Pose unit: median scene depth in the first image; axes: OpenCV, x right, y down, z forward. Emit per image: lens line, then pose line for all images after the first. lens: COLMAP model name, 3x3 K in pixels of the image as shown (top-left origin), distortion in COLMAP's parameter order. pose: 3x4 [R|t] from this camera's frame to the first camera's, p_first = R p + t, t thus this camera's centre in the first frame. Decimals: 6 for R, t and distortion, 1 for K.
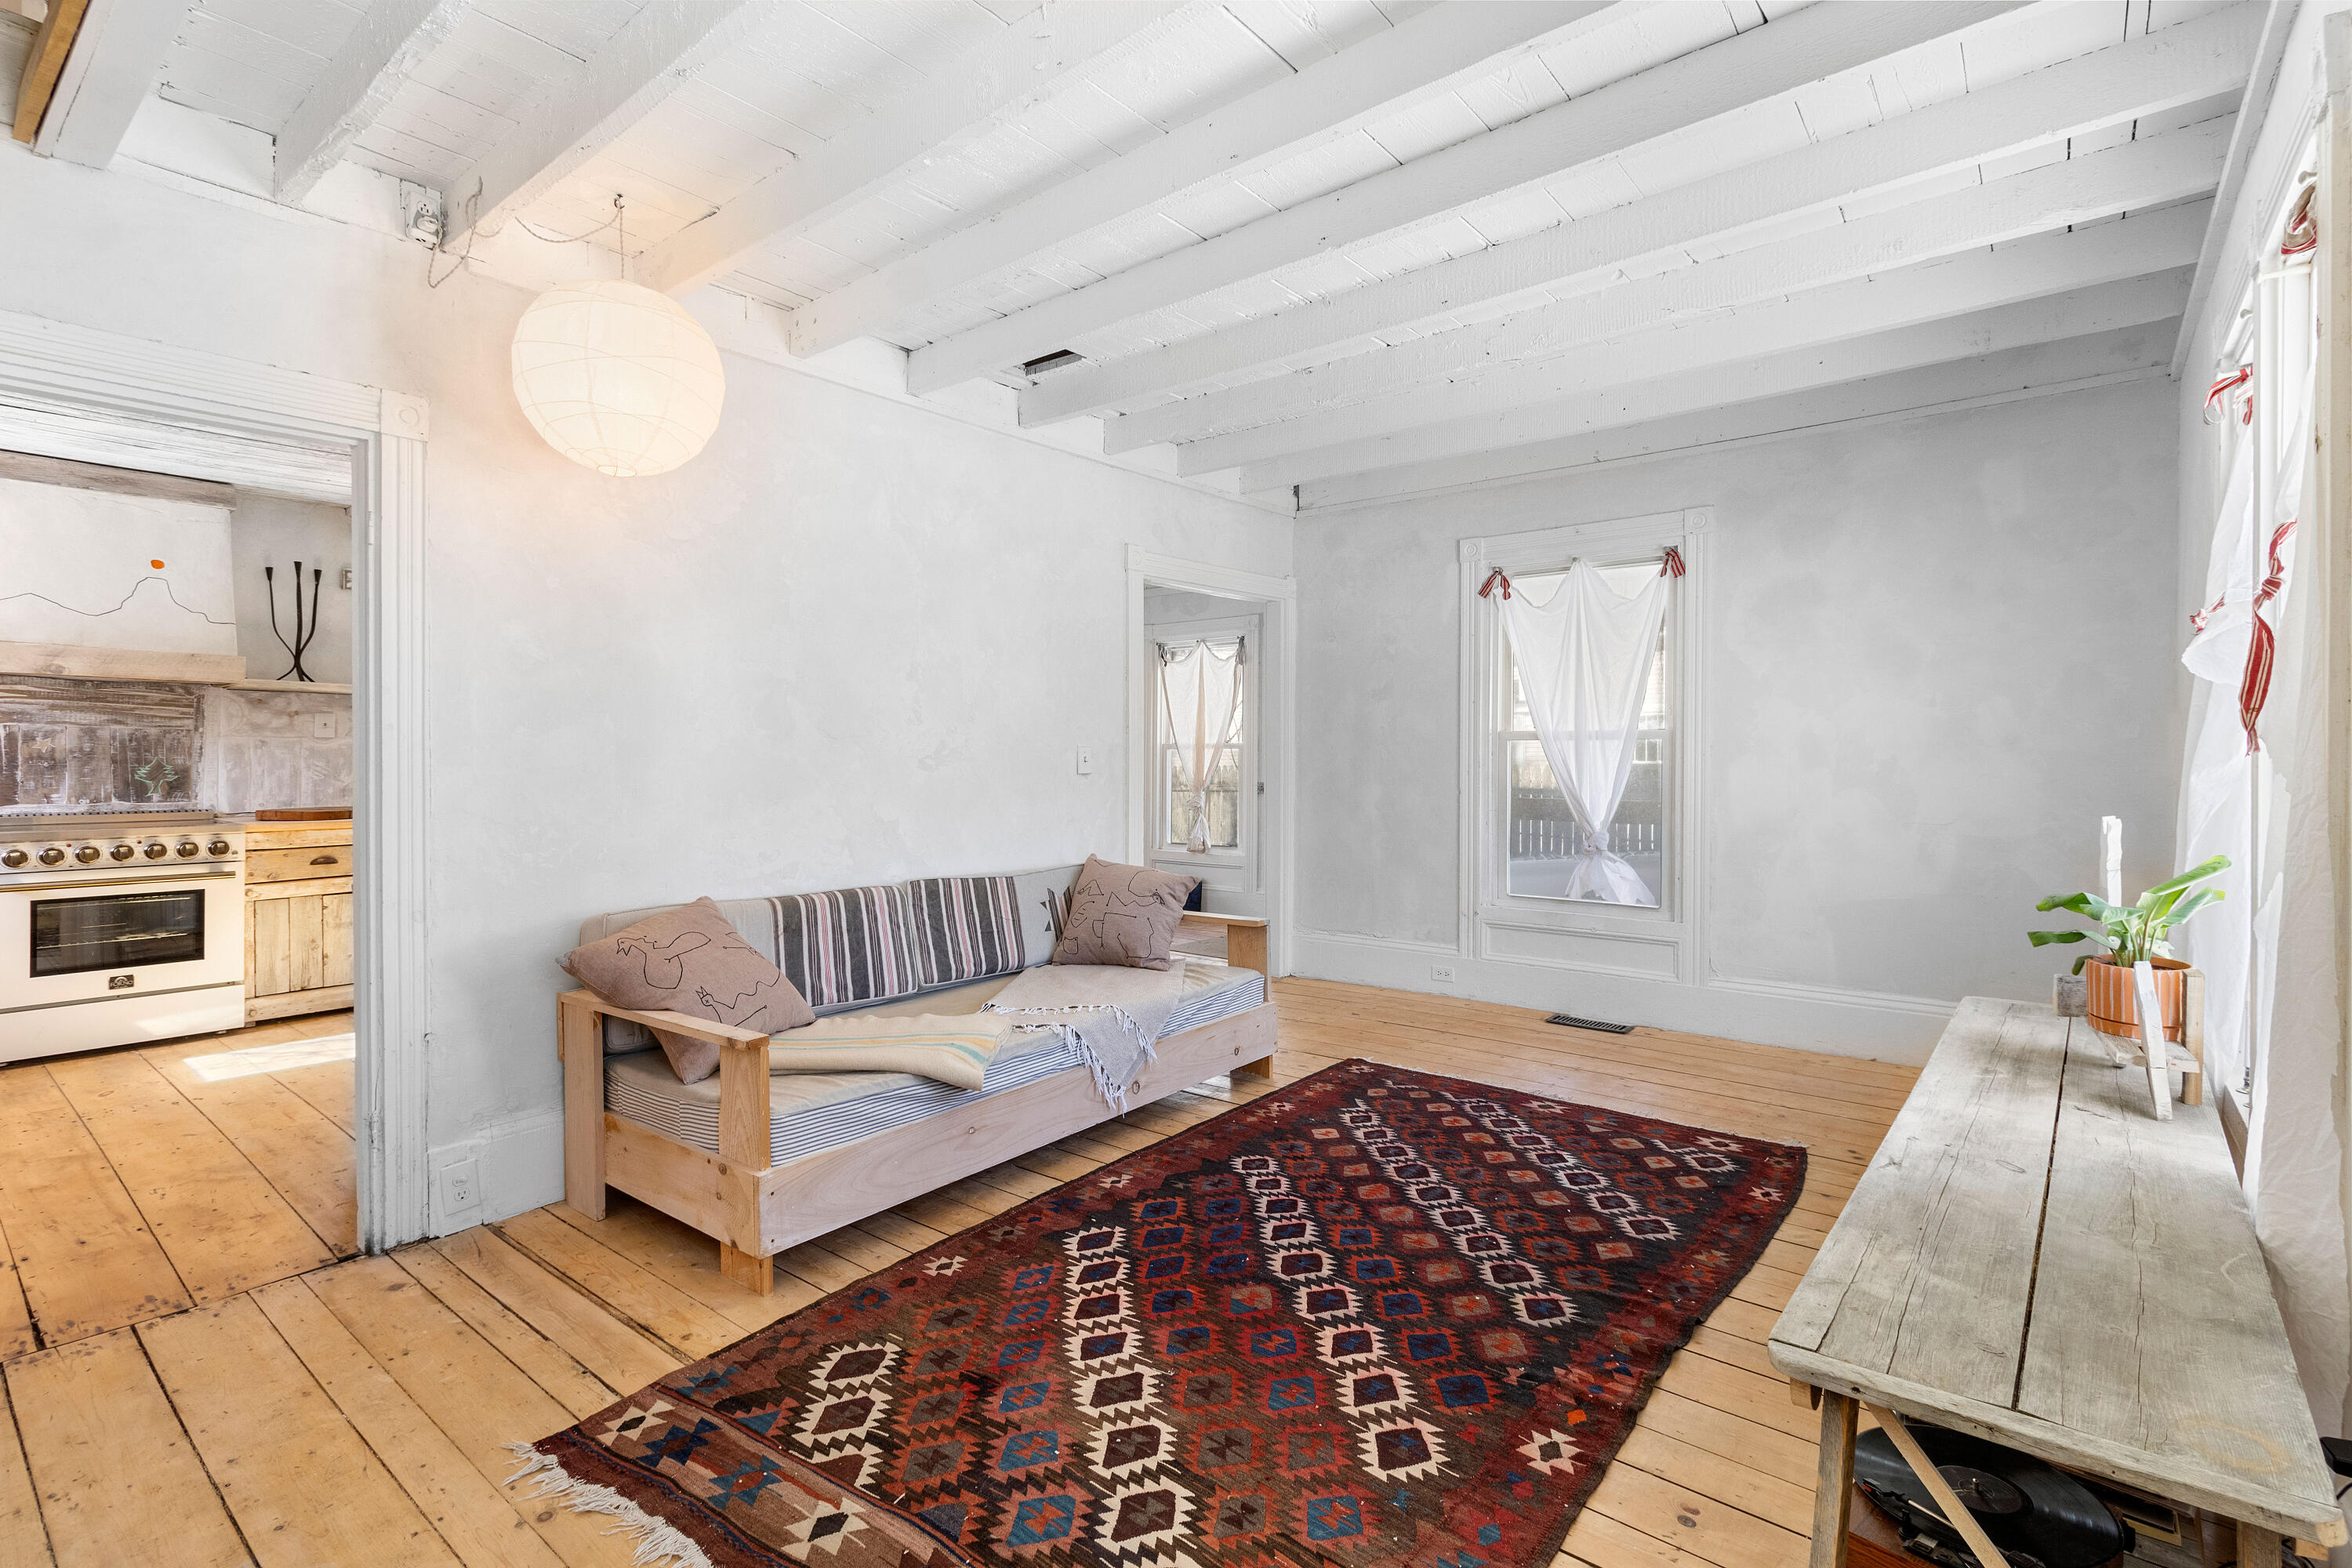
lens RADIAL K [[1091.7, 0, 1177.2], [0, 1091.7, 747.9], [0, 0, 1]] dist [0.001495, 0.000086]
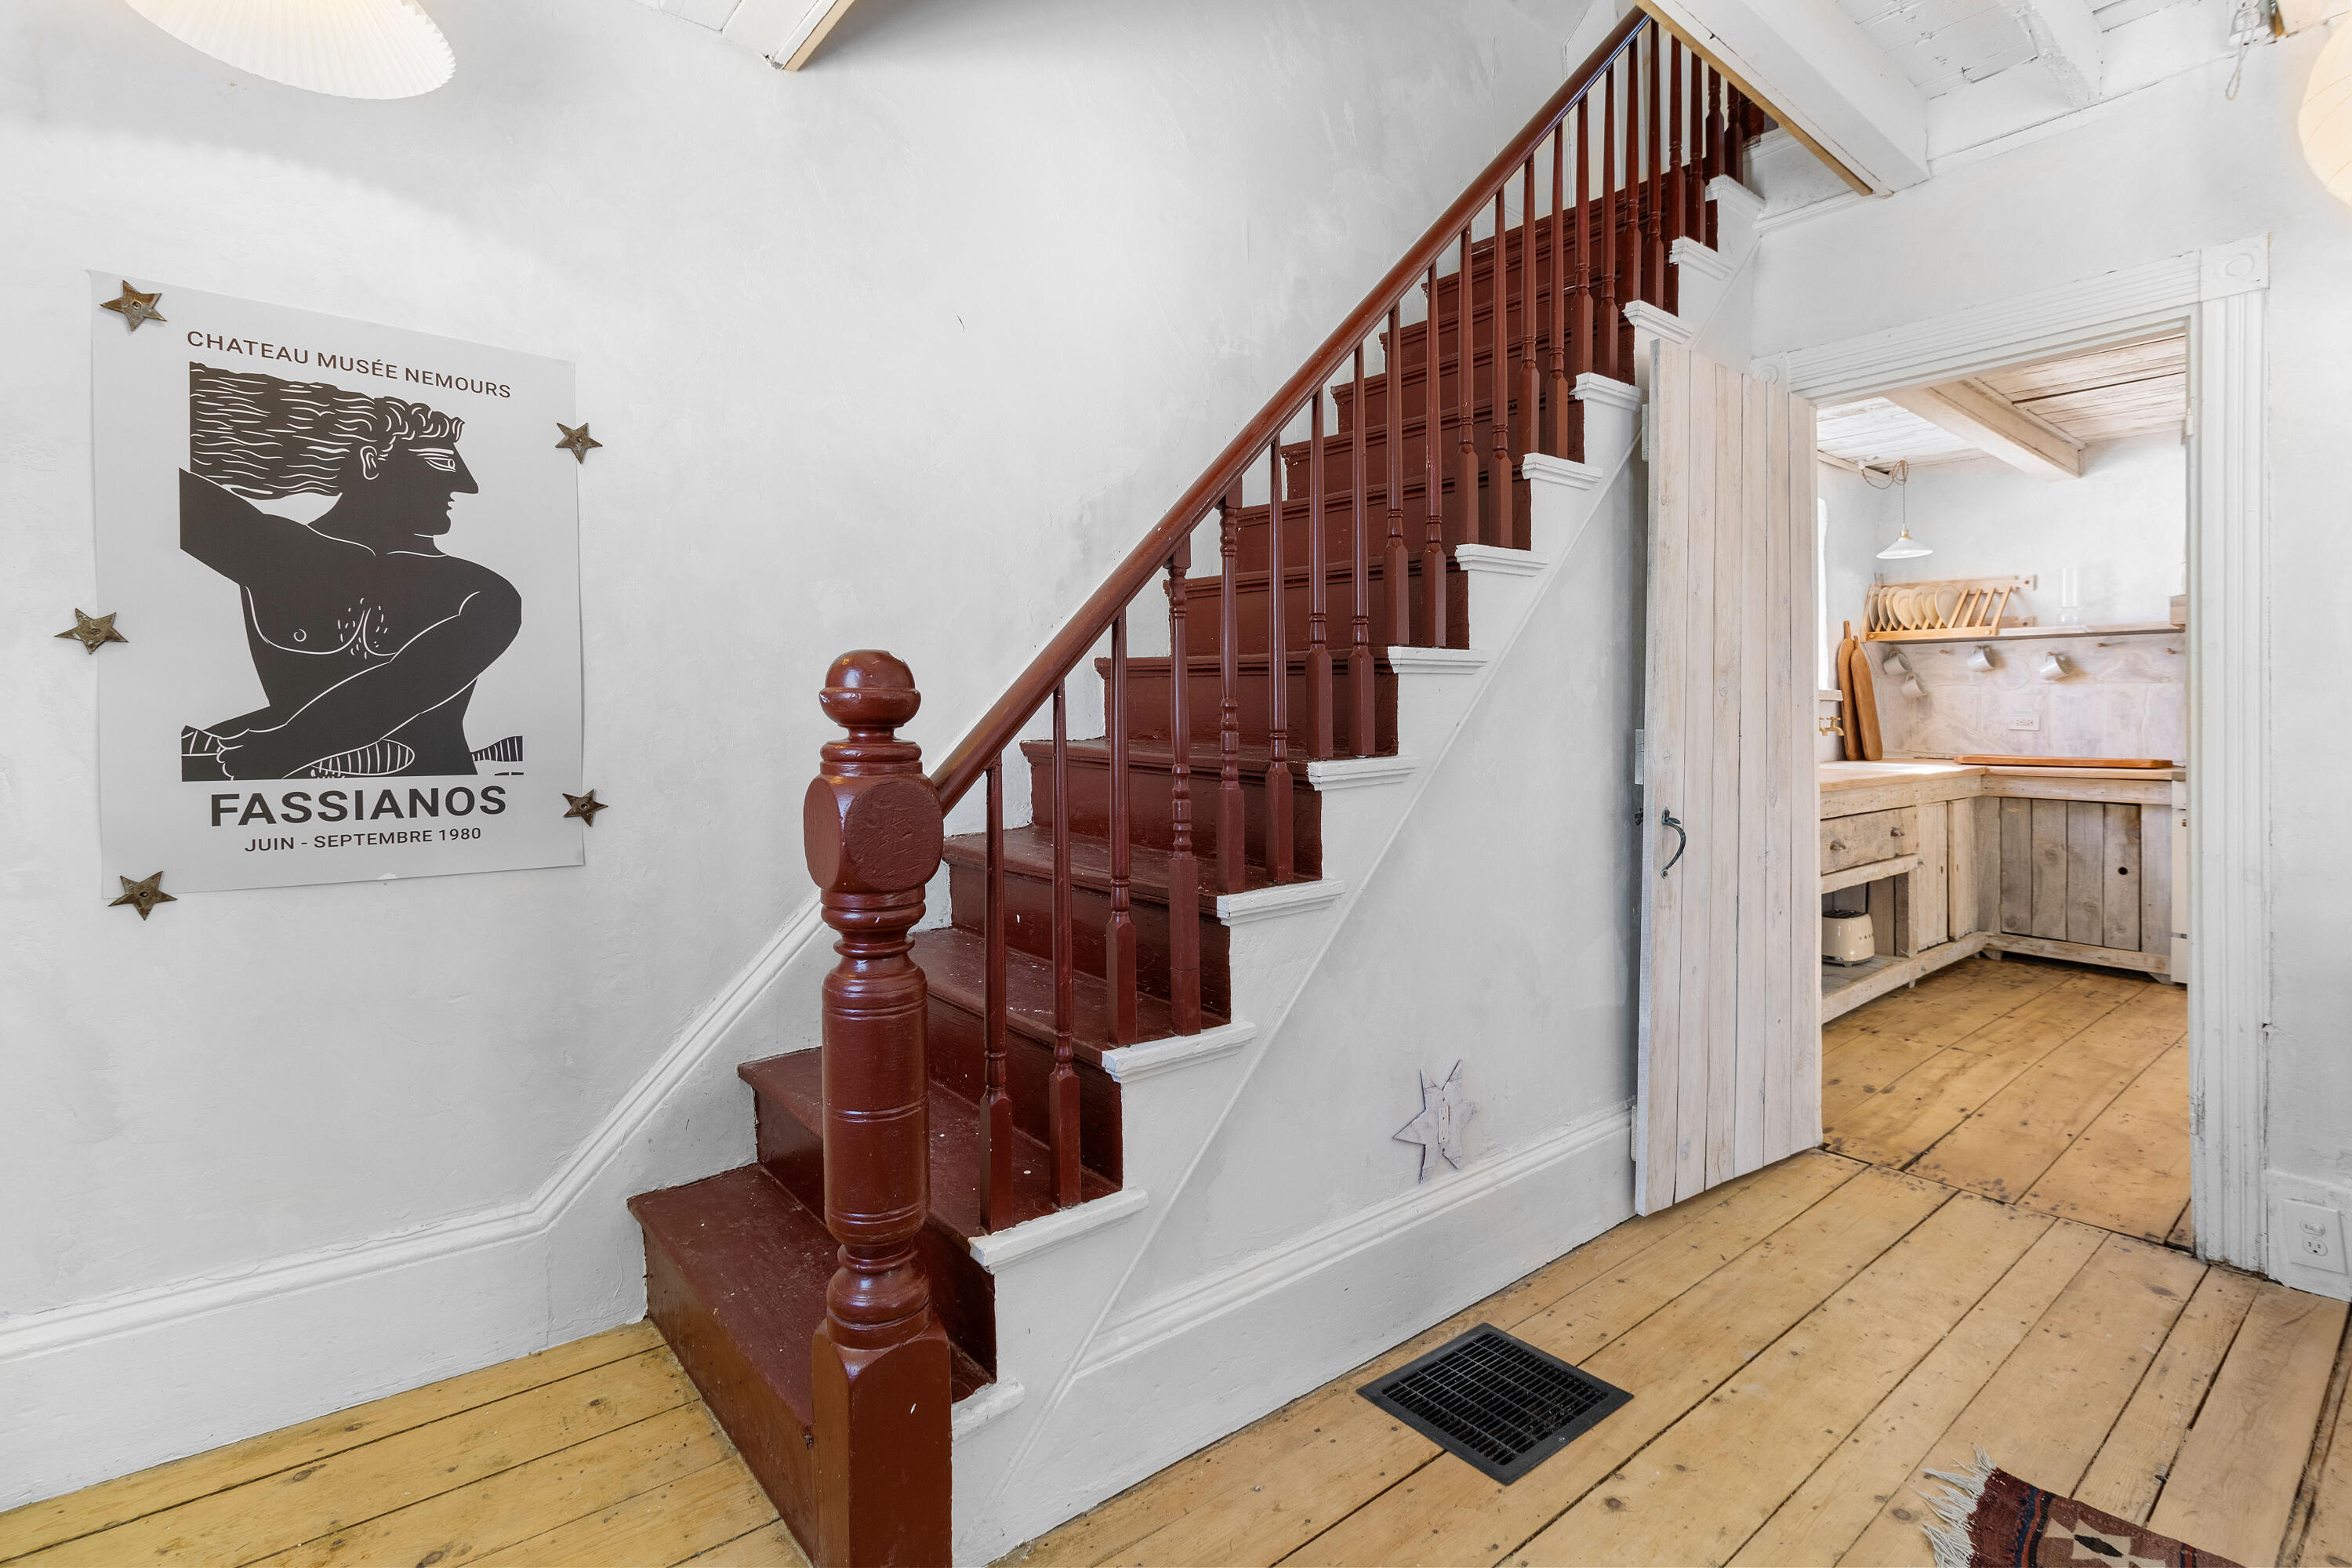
lens RADIAL K [[1108.0, 0, 1225.2], [0, 1108.0, 781.7], [0, 0, 1]] dist [-0.004383, -0.000661]
pose [[-0.193740, 0.053471, -0.979595, 0.237291], [0.001193, 0.998526, 0.054268, 0.041027], [0.981052, 0.009346, -0.193518, 0.406161]]
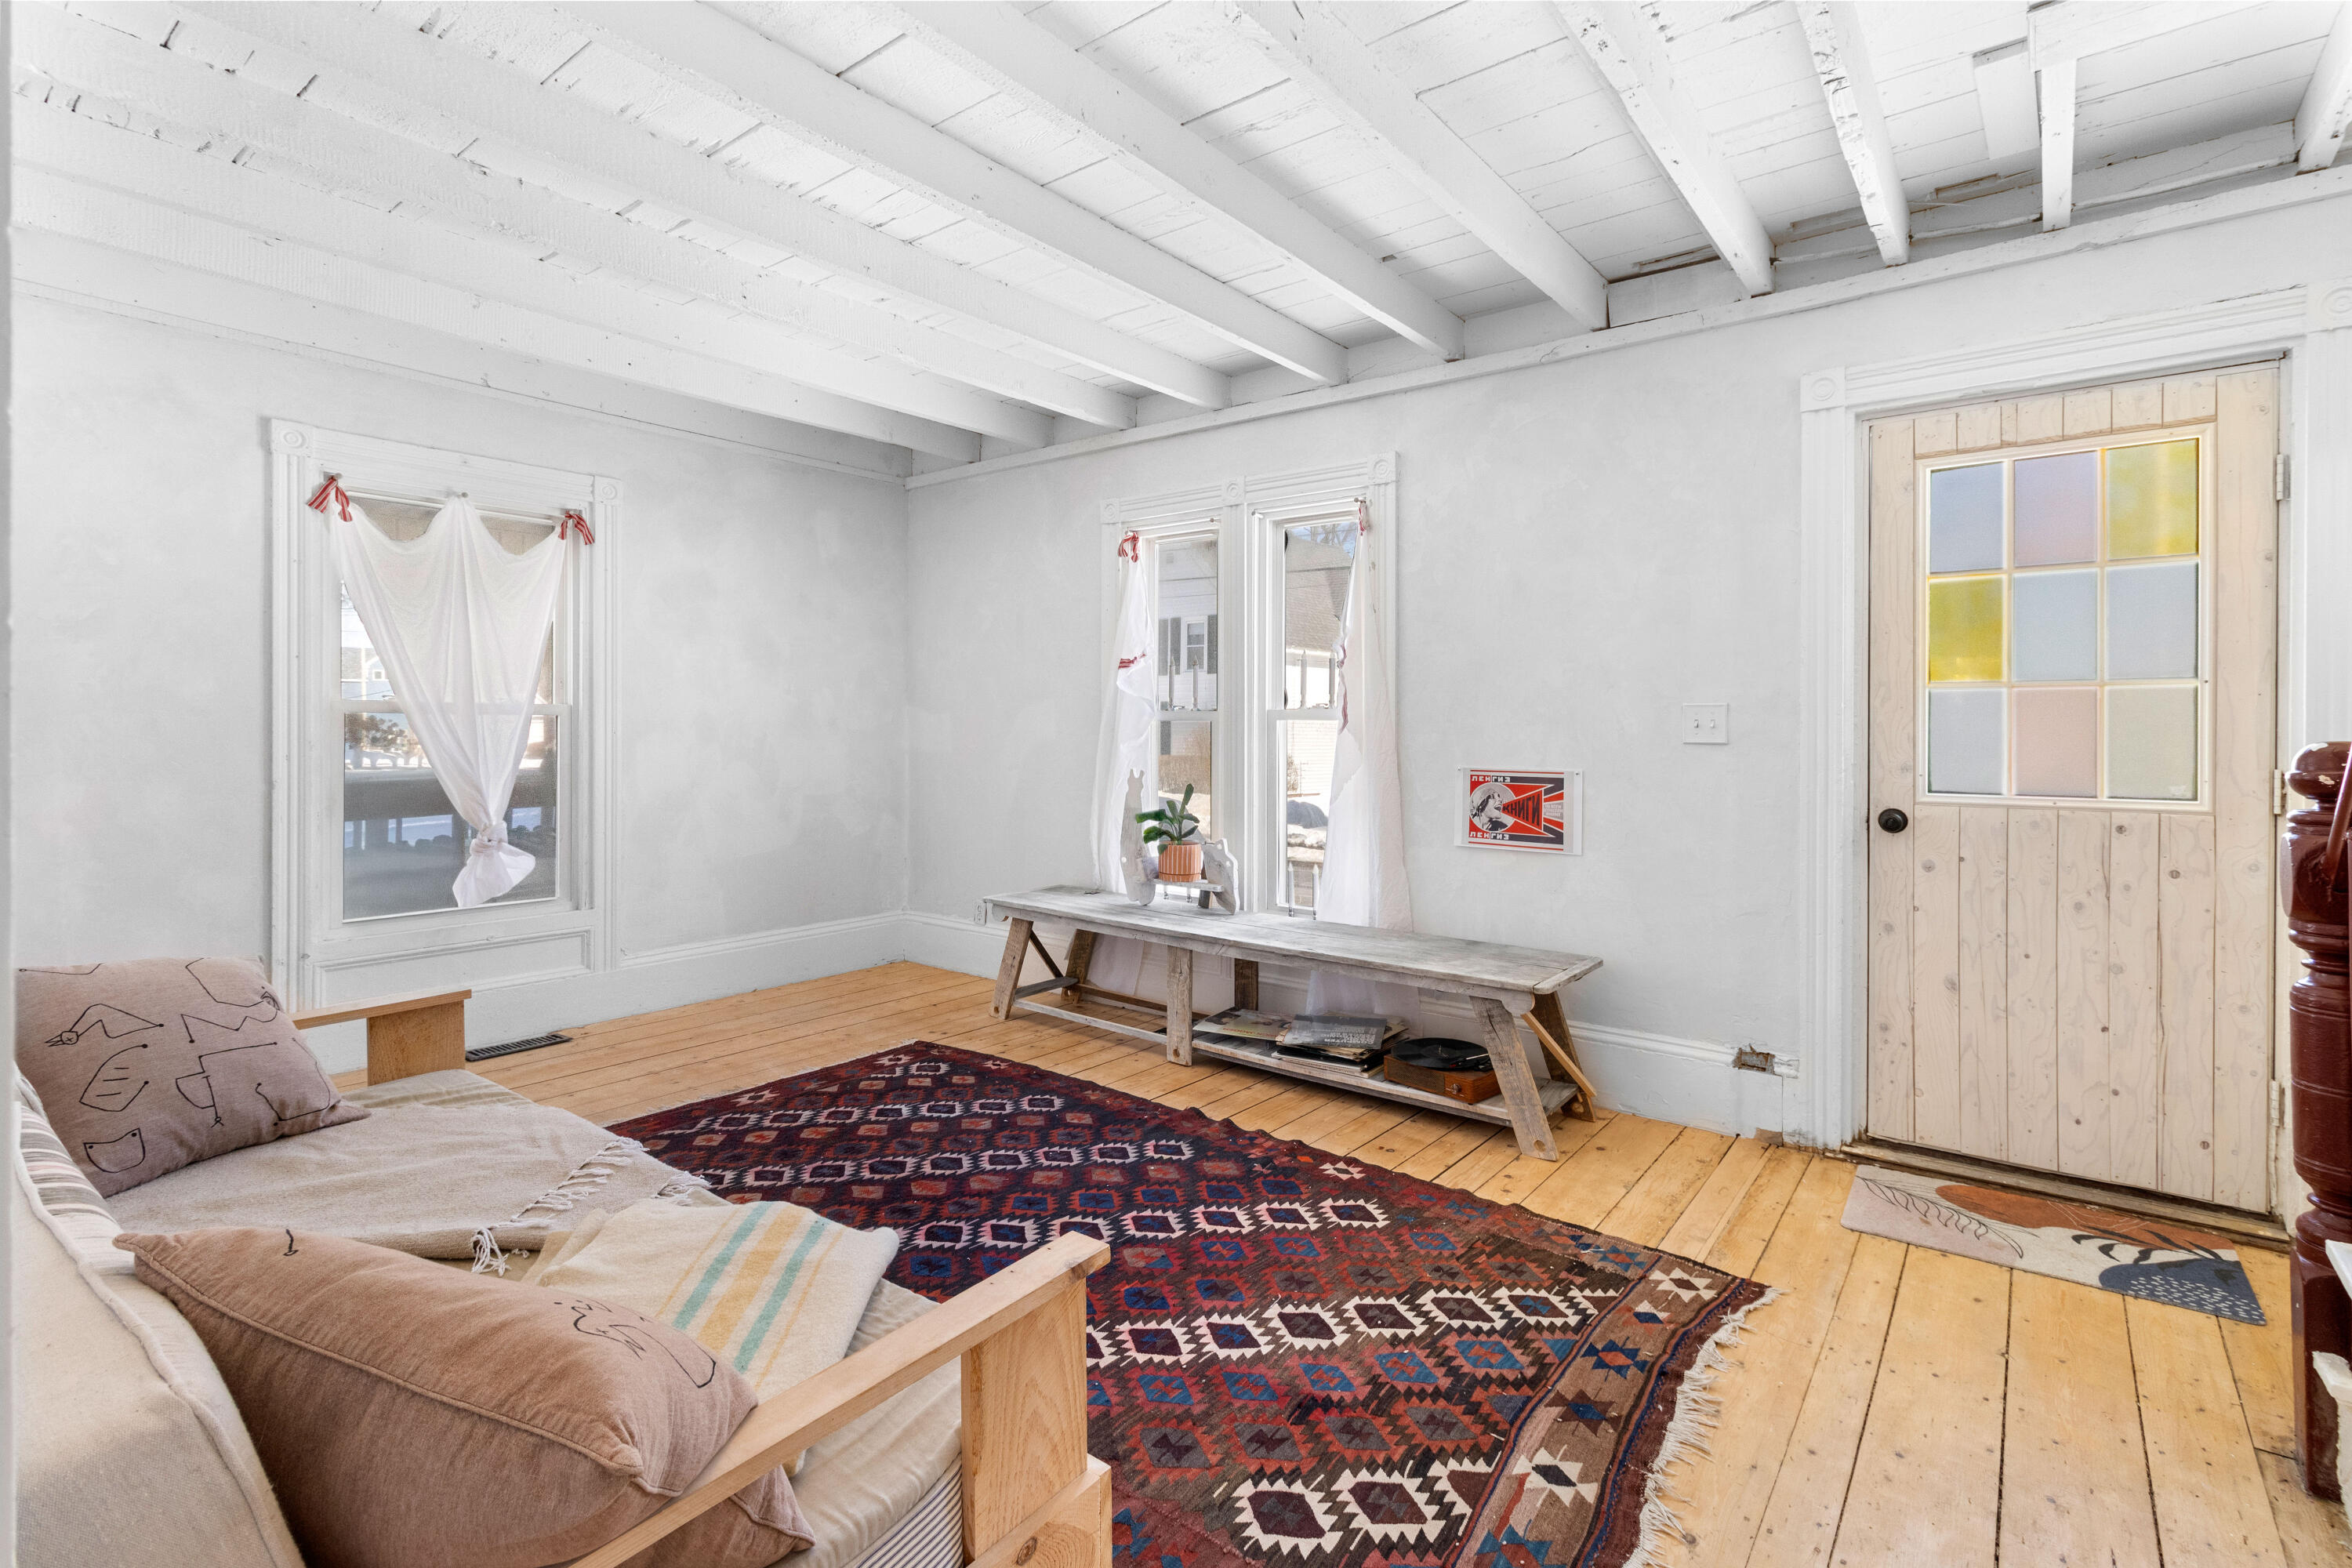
lens RADIAL K [[1110.8, 0, 1189.8], [0, 1110.8, 728.9], [0, 0, 1]] dist [0.001241, 0.000470]
pose [[-0.024320, 0.000279, 0.999704, -0.803106], [-0.005522, 0.999985, -0.000413, 0.006370], [-0.999689, -0.005530, -0.024318, 0.810625]]
